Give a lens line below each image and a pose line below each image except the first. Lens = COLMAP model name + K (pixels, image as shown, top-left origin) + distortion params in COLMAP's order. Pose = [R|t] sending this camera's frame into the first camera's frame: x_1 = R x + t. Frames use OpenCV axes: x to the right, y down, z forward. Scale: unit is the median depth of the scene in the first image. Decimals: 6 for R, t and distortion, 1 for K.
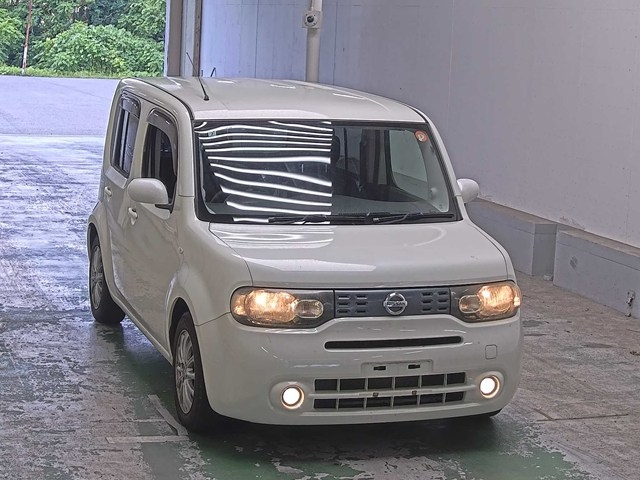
lens RADIAL K [[1406.1, 0, 318.9], [0, 1406.1, 241.6], [0, 0, 1]] dist [-0.059443, 0.004411]
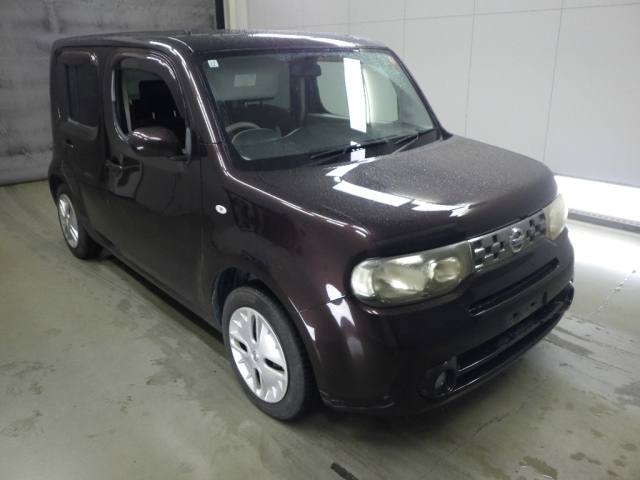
lens RADIAL K [[531.5, 0, 311.8], [0, 531.5, 241.4], [0, 0, 1]] dist [-0.000444, -0.003064]
pose [[0.926787, -0.180446, 0.329402, -0.167280], [0.114180, 0.970882, 0.210598, -0.038139], [-0.357812, -0.157568, 0.920404, 0.736780]]
